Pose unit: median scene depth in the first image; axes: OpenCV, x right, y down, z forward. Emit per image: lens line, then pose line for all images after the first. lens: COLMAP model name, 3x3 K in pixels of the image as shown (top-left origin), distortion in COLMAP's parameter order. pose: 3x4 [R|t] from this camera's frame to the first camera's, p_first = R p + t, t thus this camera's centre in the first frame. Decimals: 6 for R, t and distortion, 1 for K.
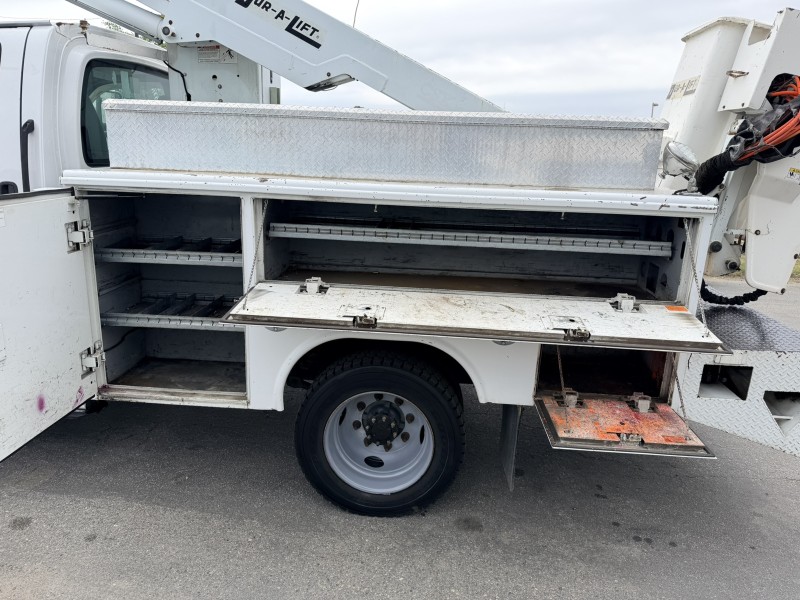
lens RADIAL K [[551.3, 0, 401.5], [0, 551.3, 294.8], [0, 0, 1]] dist [0.074873, -0.089148]
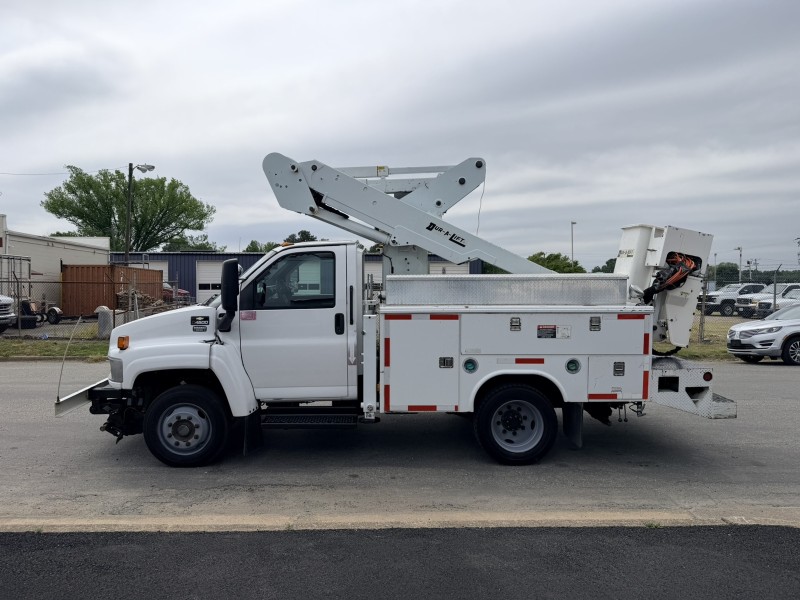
lens RADIAL K [[546.8, 0, 390.2], [0, 546.8, 295.7], [0, 0, 1]] dist [0.127737, -0.199894]
pose [[0.994927, -0.044696, 0.090125, -0.656762], [0.061900, 0.978202, -0.198217, 0.159675], [-0.079301, 0.202790, 0.976006, -1.068515]]
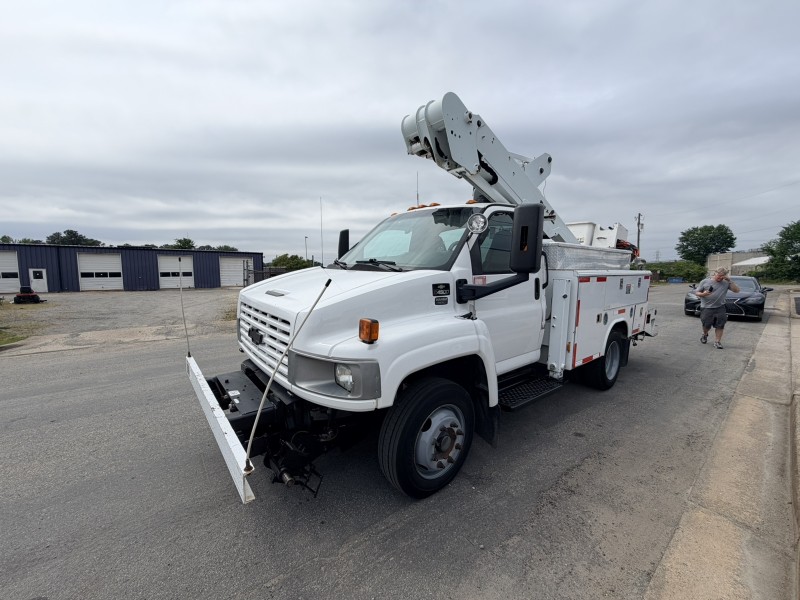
lens RADIAL K [[318.1, 0, 396.3], [0, 318.1, 298.5], [0, 0, 1]] dist [-0.000245, 0.003756]
pose [[0.735089, -0.097467, 0.670928, -1.822012], [0.186342, 0.980544, -0.061718, -0.141919], [-0.651859, 0.170390, 0.738950, 0.439392]]
